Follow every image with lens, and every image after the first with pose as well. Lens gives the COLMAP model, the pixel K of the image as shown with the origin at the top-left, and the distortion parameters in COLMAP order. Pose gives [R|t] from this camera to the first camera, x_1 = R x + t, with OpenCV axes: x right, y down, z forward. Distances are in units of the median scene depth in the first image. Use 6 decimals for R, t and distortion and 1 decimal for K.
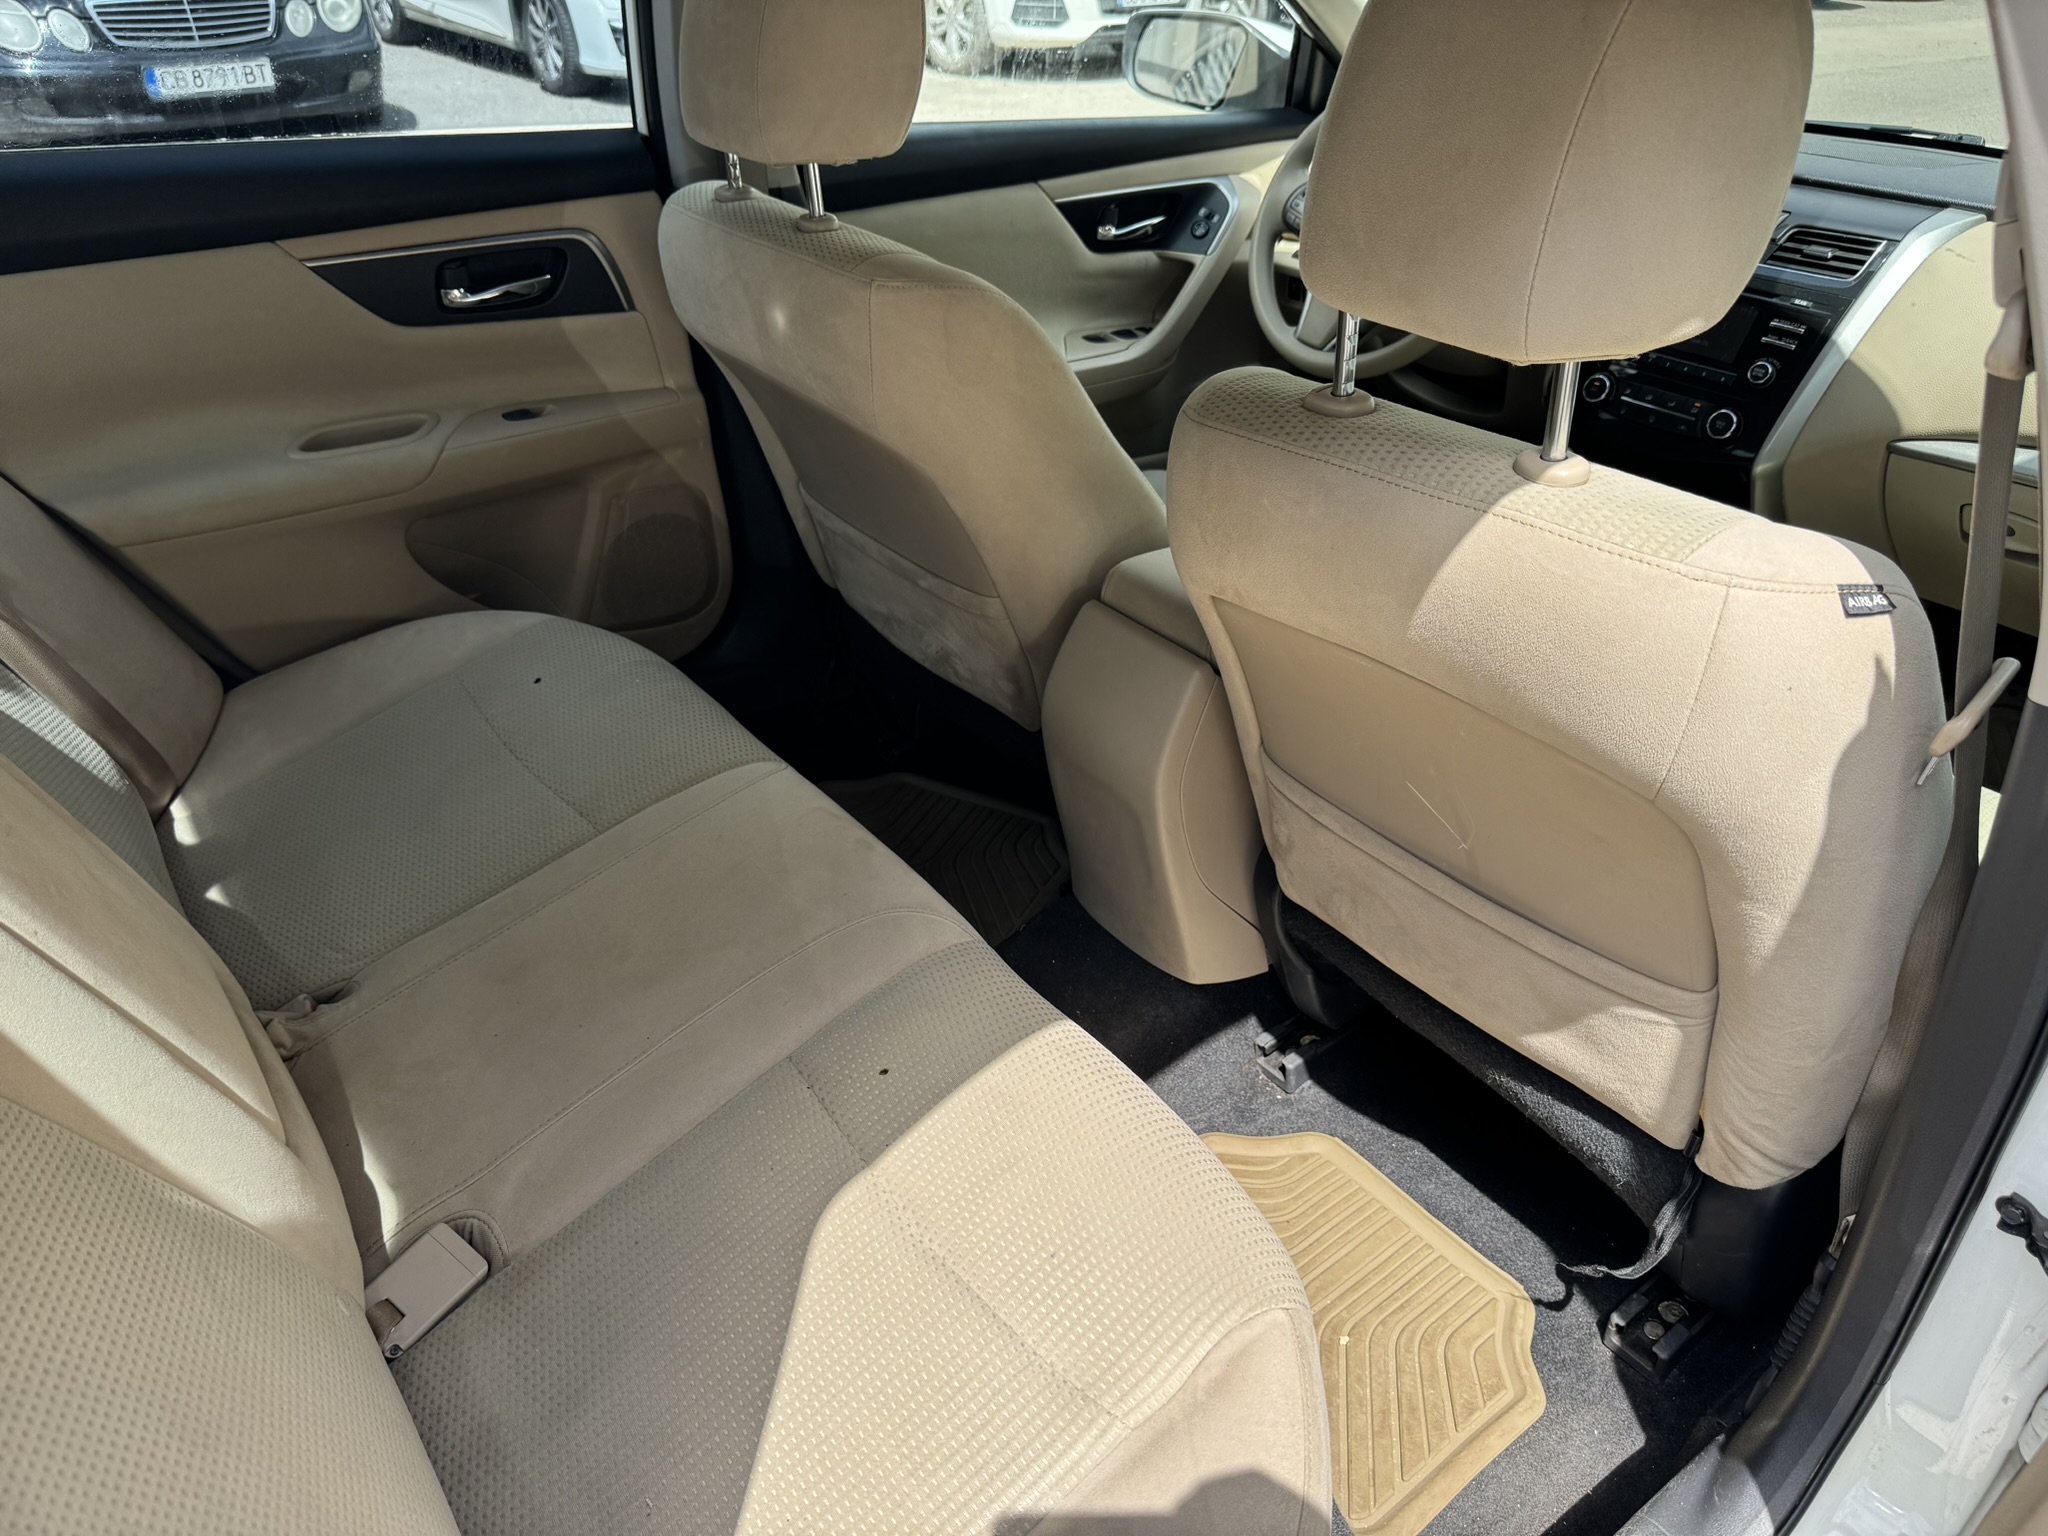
lens RADIAL K [[1431.6, 0, 1030.6], [0, 1431.6, 773.6], [0, 0, 1]] dist [0.008290, -0.019300]
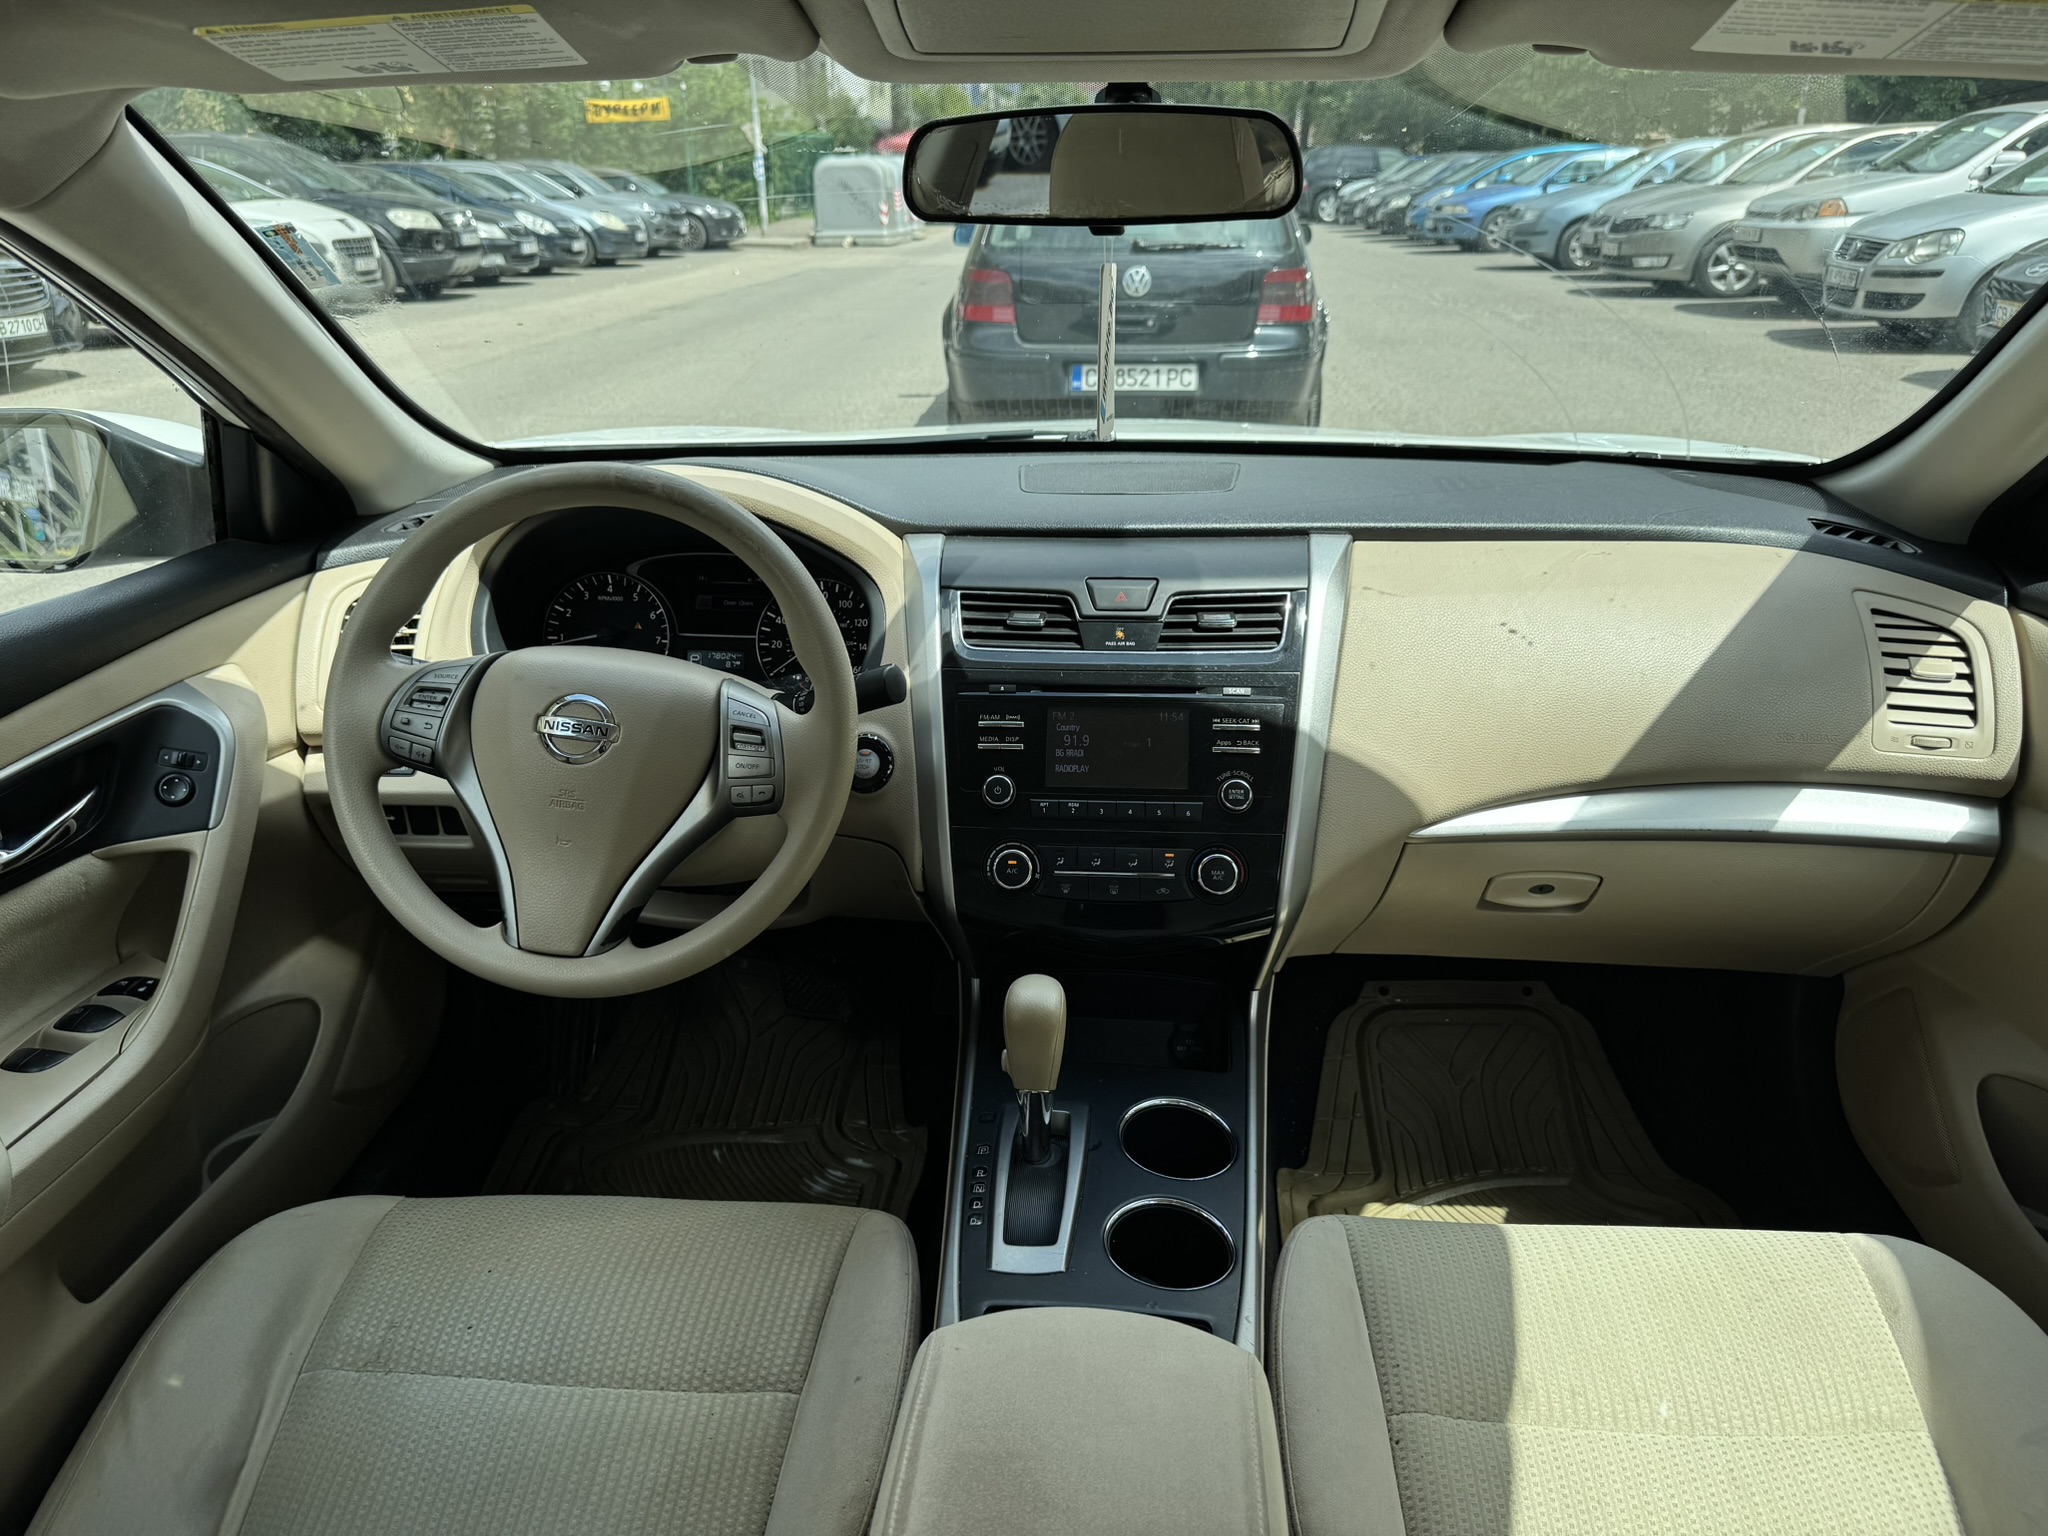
lens RADIAL K [[1468.9, 0, 995.9], [0, 1468.9, 796.3], [0, 0, 1]] dist [-0.000534, -0.032333]
pose [[0.681446, -0.301669, 0.666804, -0.011682], [0.408771, 0.912624, -0.004866, -0.084542], [-0.607073, 0.275886, 0.745217, 0.140344]]
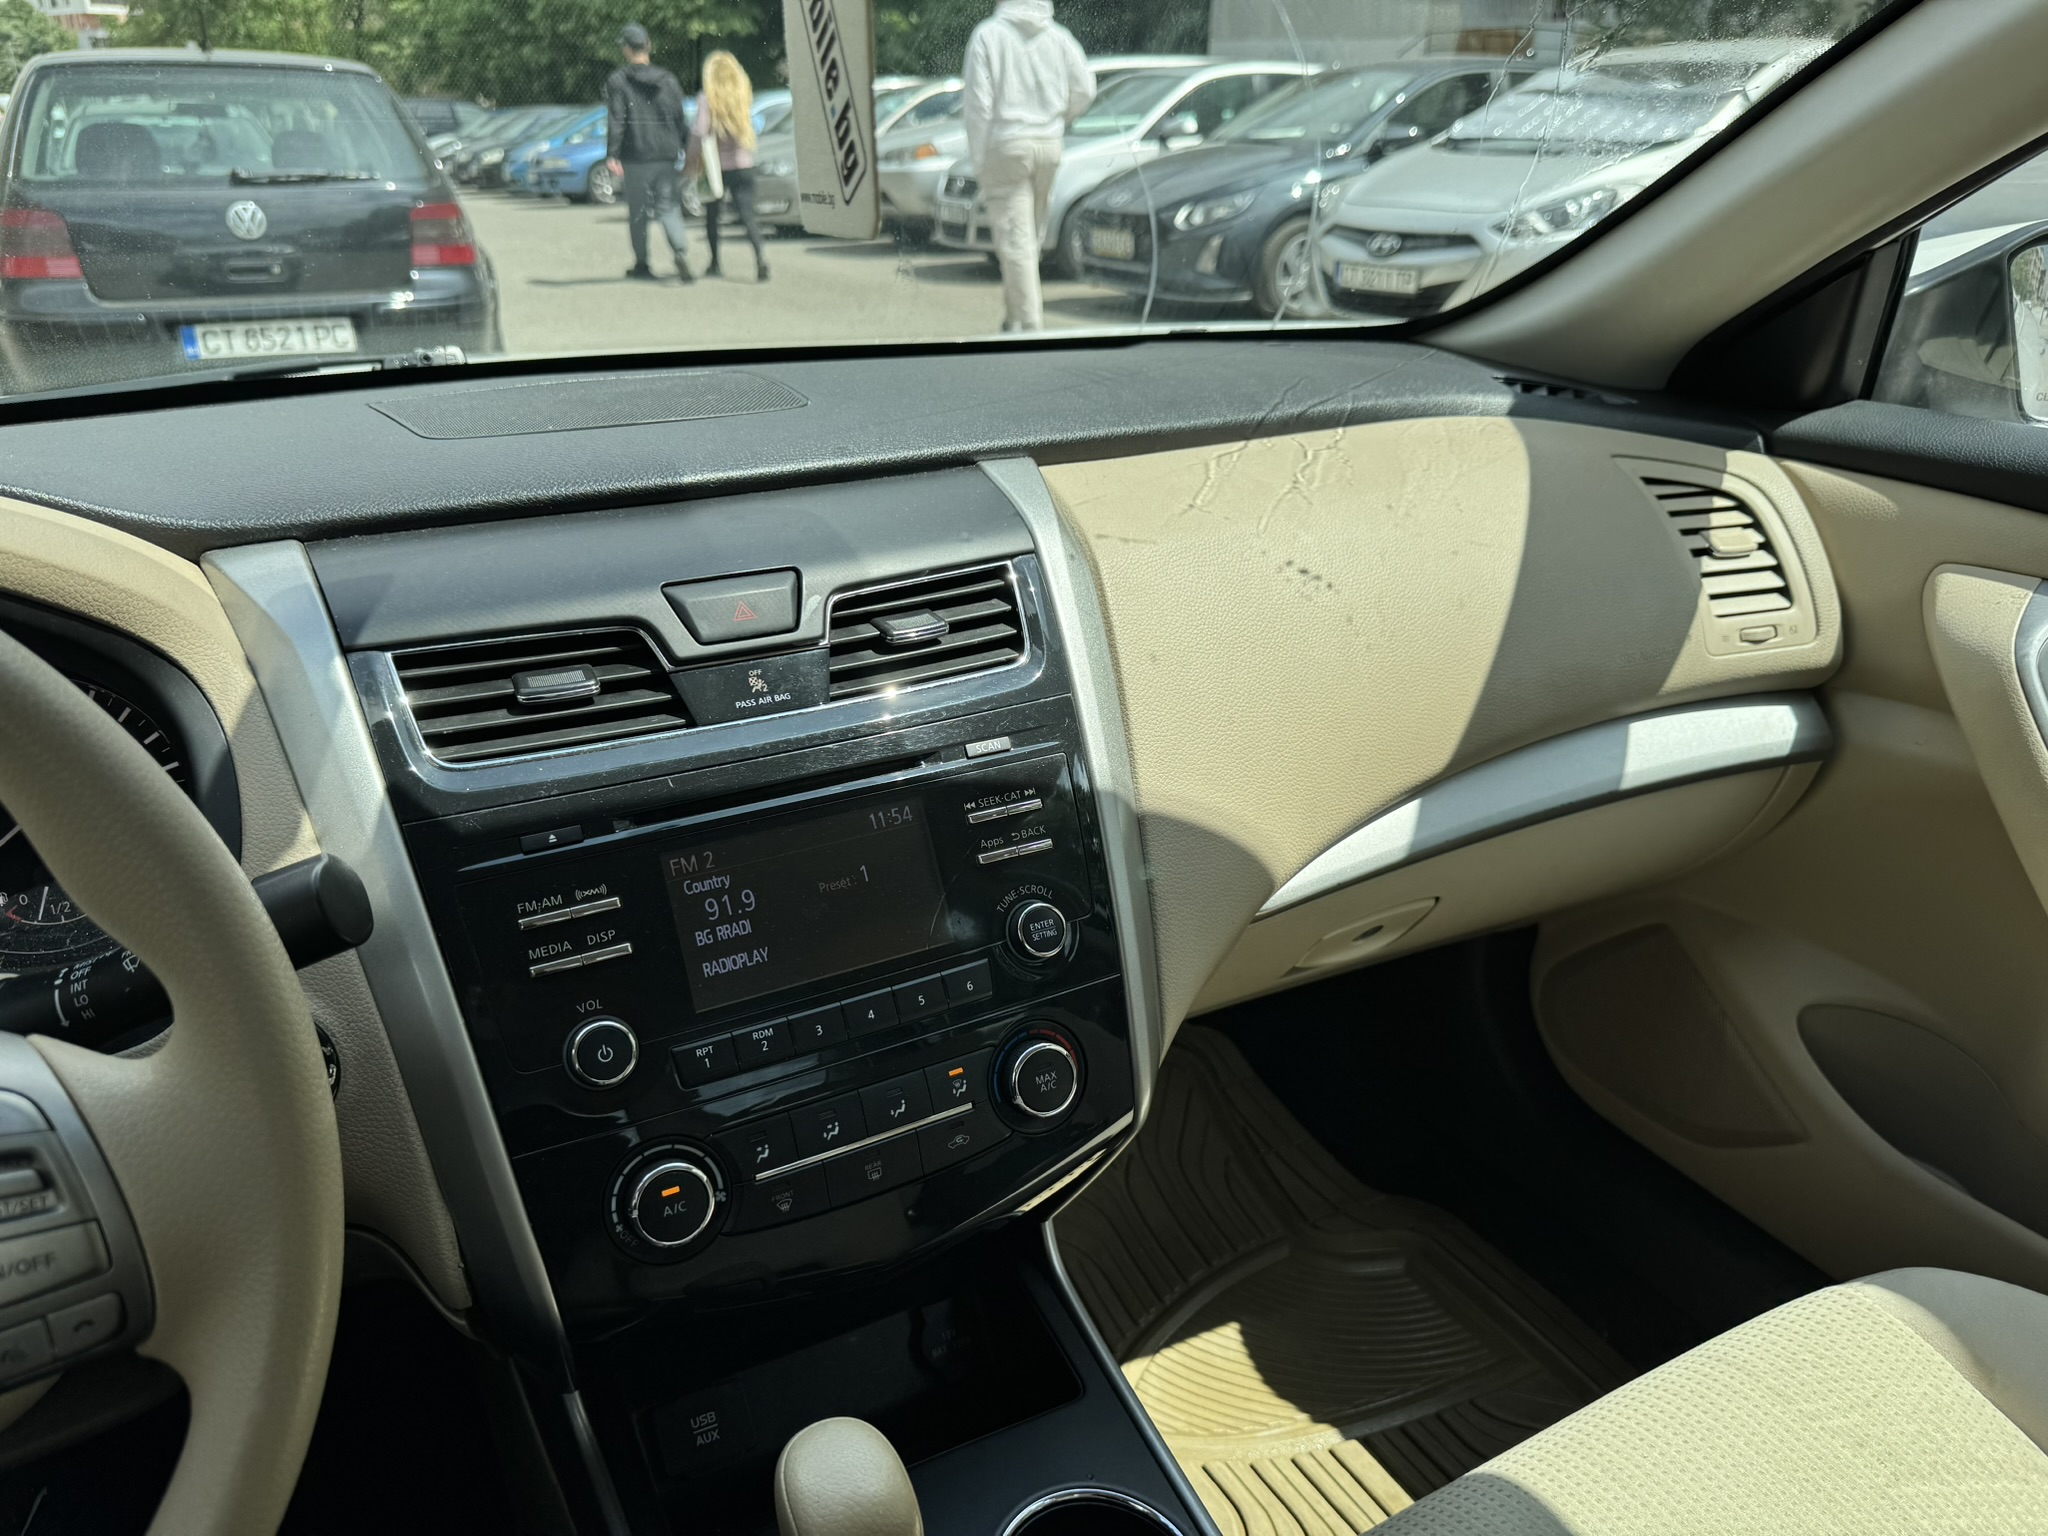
lens RADIAL K [[1444.3, 0, 1048.8], [0, 1444.3, 763.8], [0, 0, 1]] dist [0.010202, -0.003903]
pose [[0.155915, -0.403540, 0.901580, 0.046067], [0.526992, 0.805971, 0.269610, -0.109539], [-0.835446, 0.433089, 0.338326, 0.219967]]
